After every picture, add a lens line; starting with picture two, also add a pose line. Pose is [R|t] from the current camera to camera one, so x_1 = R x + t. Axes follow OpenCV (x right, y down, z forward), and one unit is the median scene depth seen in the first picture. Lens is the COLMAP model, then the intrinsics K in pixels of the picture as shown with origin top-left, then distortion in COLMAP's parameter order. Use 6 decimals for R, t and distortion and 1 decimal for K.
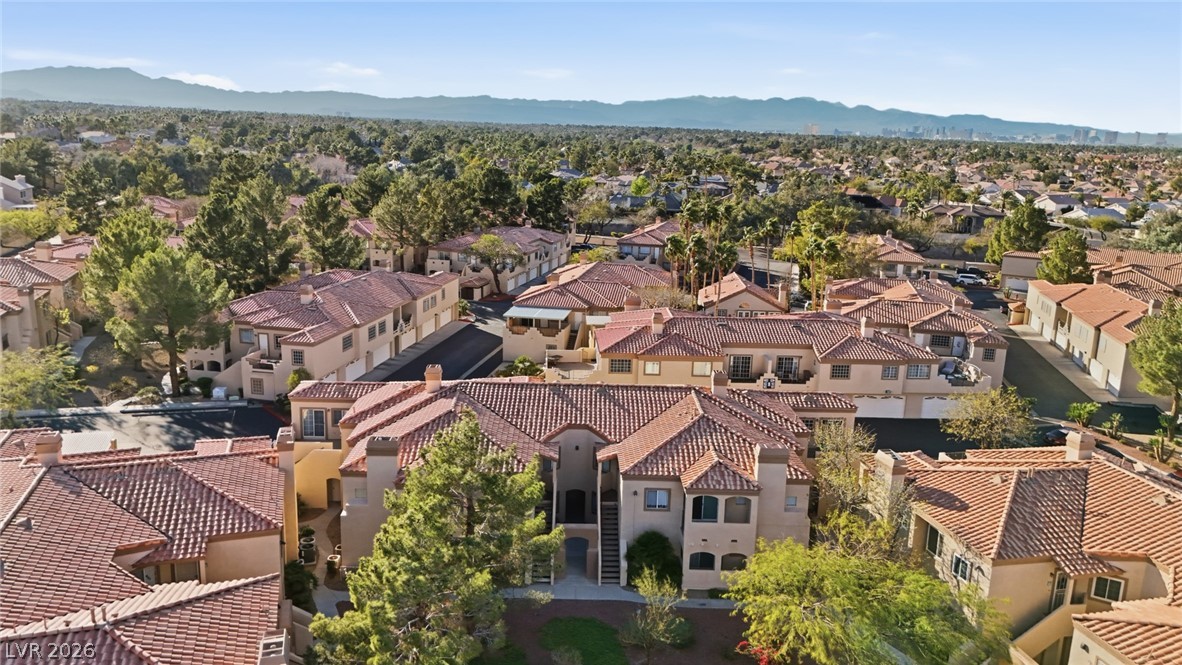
lens RADIAL K [[859.7, 0, 592.8], [0, 859.7, 354.6], [0, 0, 1]] dist [0.069678, -0.068174]
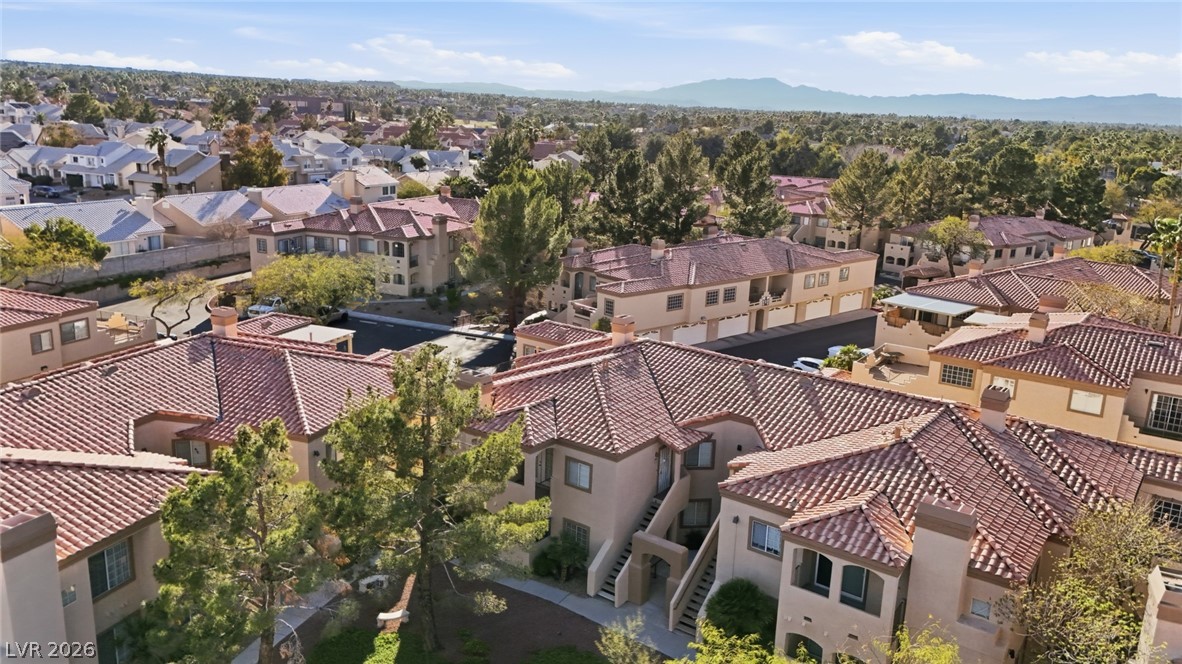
lens RADIAL K [[859.7, 0, 592.8], [0, 859.7, 354.1], [0, 0, 1]] dist [0.069678, -0.068174]
pose [[0.786626, 0.162897, -0.595553, 0.218075], [-0.165661, 0.984885, 0.050577, 0.008950], [0.594790, 0.058875, 0.801722, 0.230030]]
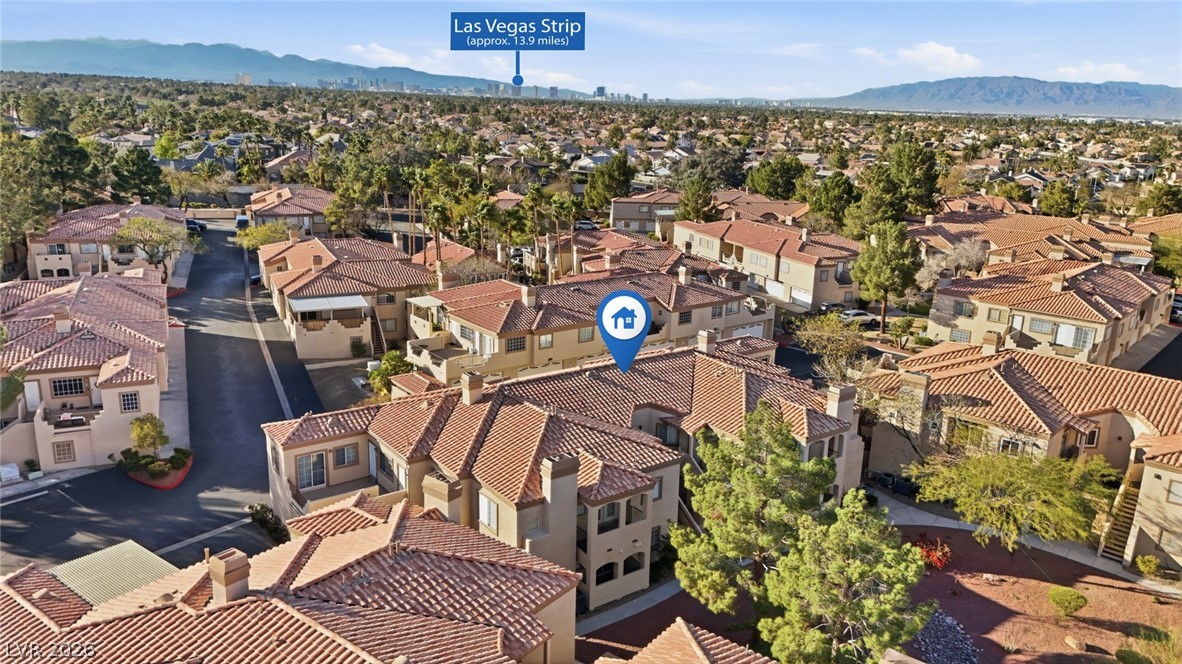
lens RADIAL K [[859.7, 0, 592.8], [0, 859.7, 354.1], [0, 0, 1]] dist [0.069678, -0.068174]
pose [[0.822179, -0.166130, 0.544446, -0.413822], [0.137996, 0.986103, 0.092504, -0.051960], [-0.552248, -0.000923, 0.833679, 0.148238]]
